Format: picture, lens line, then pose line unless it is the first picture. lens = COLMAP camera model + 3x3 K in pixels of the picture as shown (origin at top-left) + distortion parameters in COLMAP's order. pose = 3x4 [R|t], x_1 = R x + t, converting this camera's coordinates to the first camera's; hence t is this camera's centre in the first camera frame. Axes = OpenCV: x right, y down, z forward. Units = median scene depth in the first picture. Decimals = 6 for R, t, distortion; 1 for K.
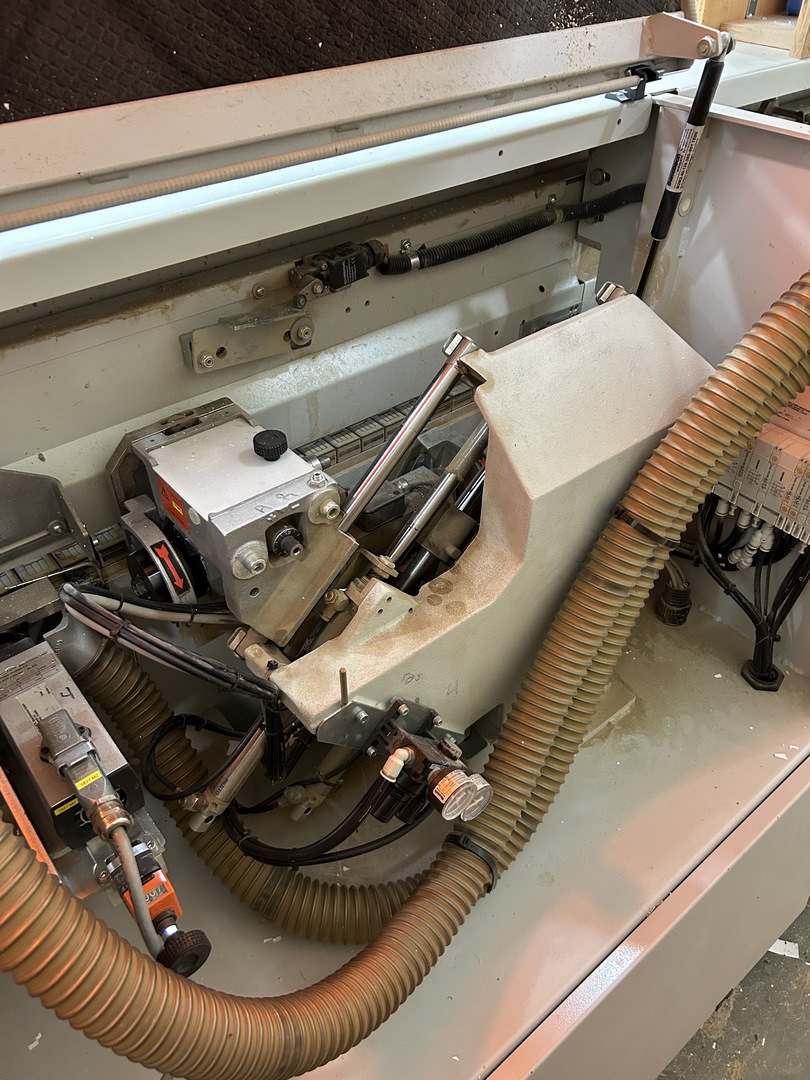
lens RADIAL K [[824.4, 0, 405.7], [0, 824.4, 542.4], [0, 0, 1]] dist [0.043055, -0.054027]
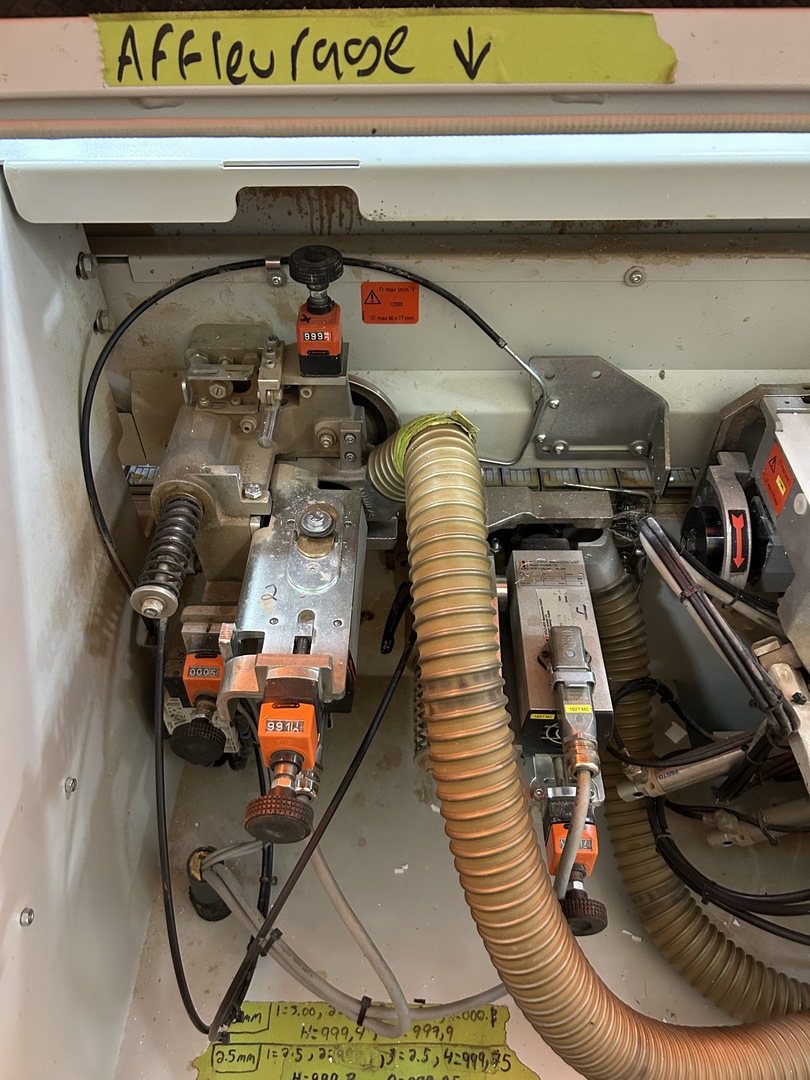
lens RADIAL K [[824.4, 0, 399.0], [0, 824.4, 546.7], [0, 0, 1]] dist [0.043055, -0.054027]
pose [[0.764671, 0.456838, -0.454508, -0.152050], [-0.413508, 0.888788, 0.197652, 0.009587], [0.494256, 0.036804, 0.868537, 0.036212]]
